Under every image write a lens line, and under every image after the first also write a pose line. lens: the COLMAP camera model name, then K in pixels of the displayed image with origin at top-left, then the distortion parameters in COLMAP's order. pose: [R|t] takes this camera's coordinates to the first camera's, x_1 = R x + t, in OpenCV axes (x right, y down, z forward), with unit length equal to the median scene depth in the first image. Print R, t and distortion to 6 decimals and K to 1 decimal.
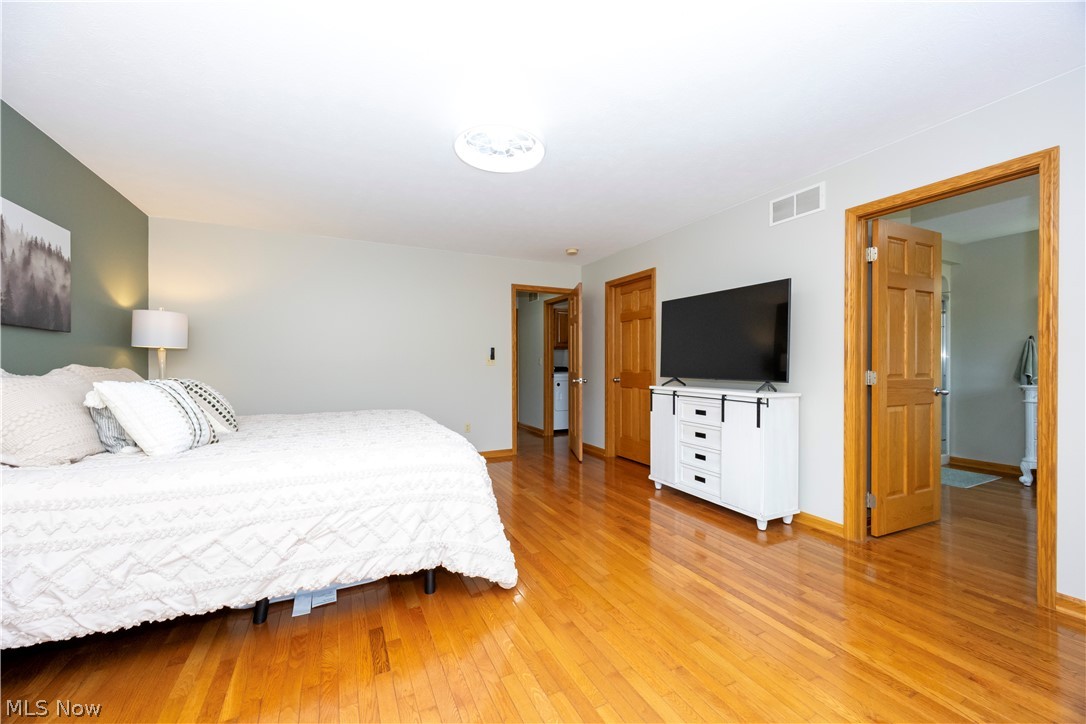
lens RADIAL K [[420.7, 0, 541.8], [0, 420.7, 364.7], [0, 0, 1]] dist [-0.000469, 0.000566]
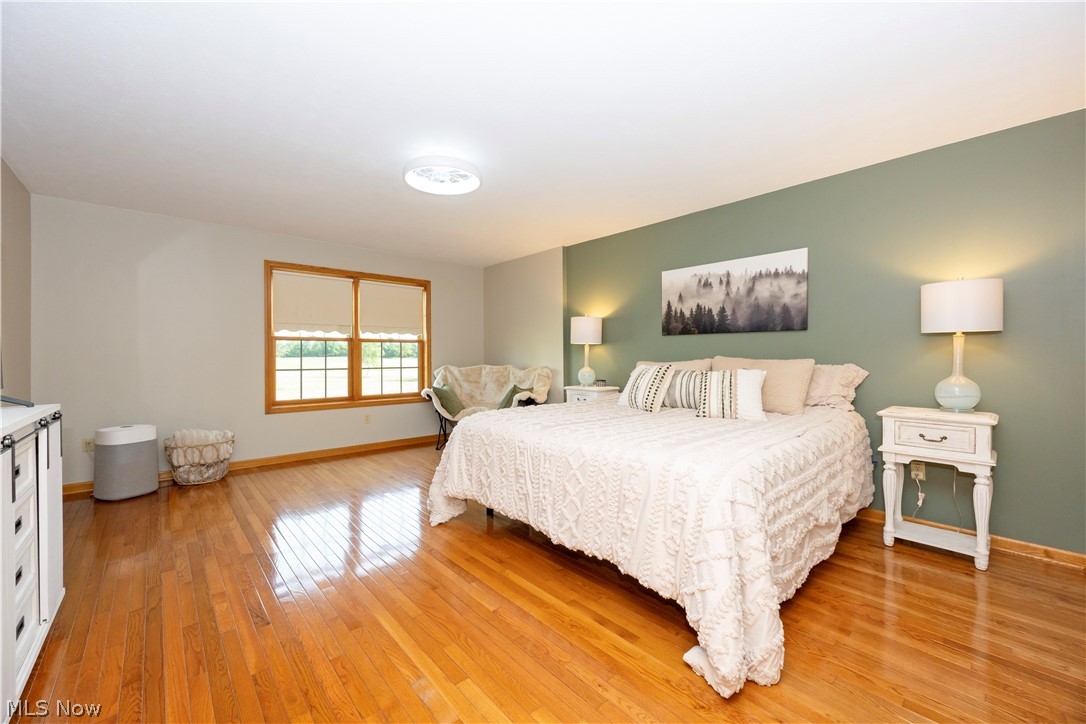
lens RADIAL K [[420.7, 0, 532.8], [0, 420.7, 357.9], [0, 0, 1]] dist [-0.000469, 0.000566]
pose [[-0.965734, 0.004017, -0.259504, -0.025267], [0.002331, 0.999974, 0.006802, -0.004201], [0.259525, 0.005964, -0.965718, 2.184562]]
